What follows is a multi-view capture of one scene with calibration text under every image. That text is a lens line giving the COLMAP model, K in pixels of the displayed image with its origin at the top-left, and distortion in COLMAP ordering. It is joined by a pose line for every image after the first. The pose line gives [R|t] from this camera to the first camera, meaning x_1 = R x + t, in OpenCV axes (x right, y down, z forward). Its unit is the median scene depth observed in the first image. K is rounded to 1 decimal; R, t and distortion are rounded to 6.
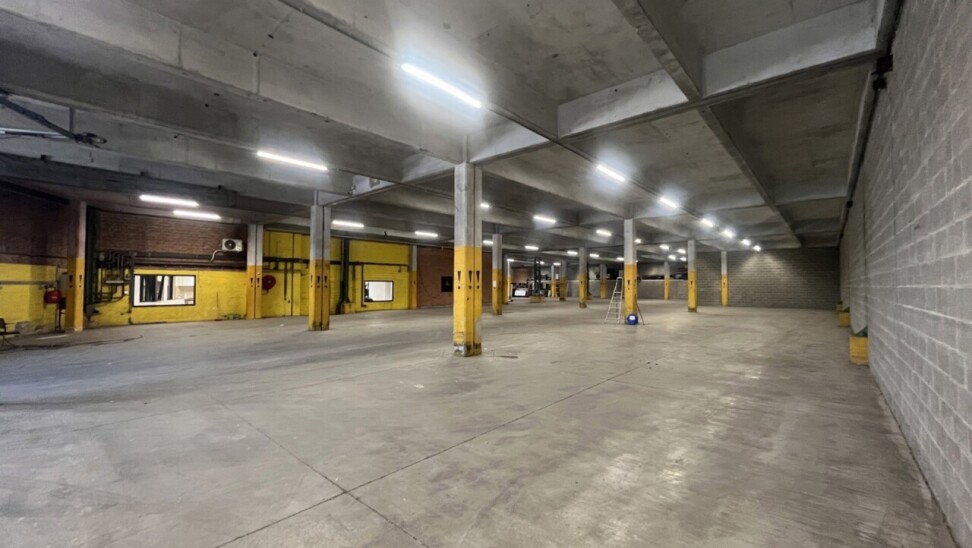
lens RADIAL K [[394.2, 0, 483.9], [0, 394.2, 267.8], [0, 0, 1]] dist [0.001296, 0.000101]
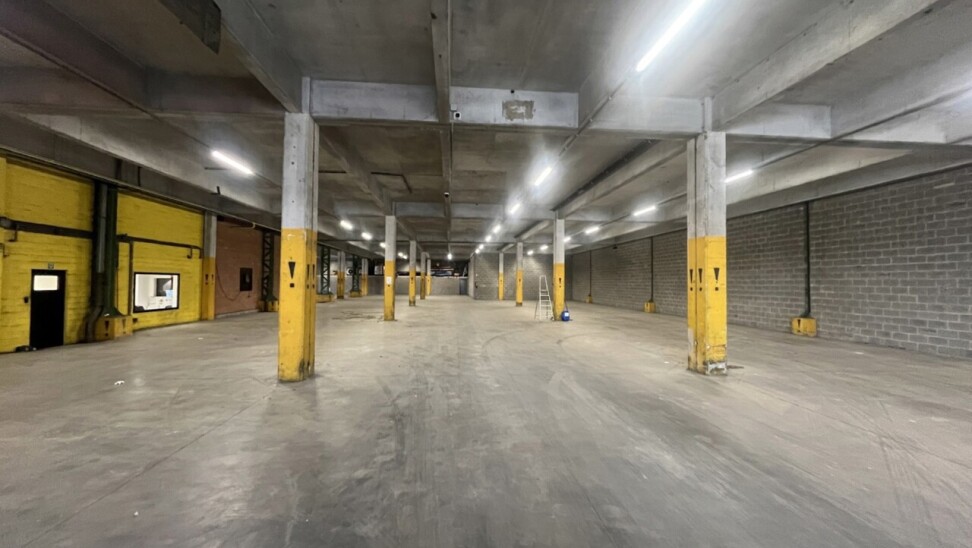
lens RADIAL K [[394.2, 0, 487.3], [0, 394.2, 281.9], [0, 0, 1]] dist [0.001296, 0.000101]
pose [[0.686280, 0.004193, 0.727326, -0.335717], [-0.039567, 0.998718, 0.031576, 0.009803], [-0.726261, -0.050448, 0.685566, 0.279670]]
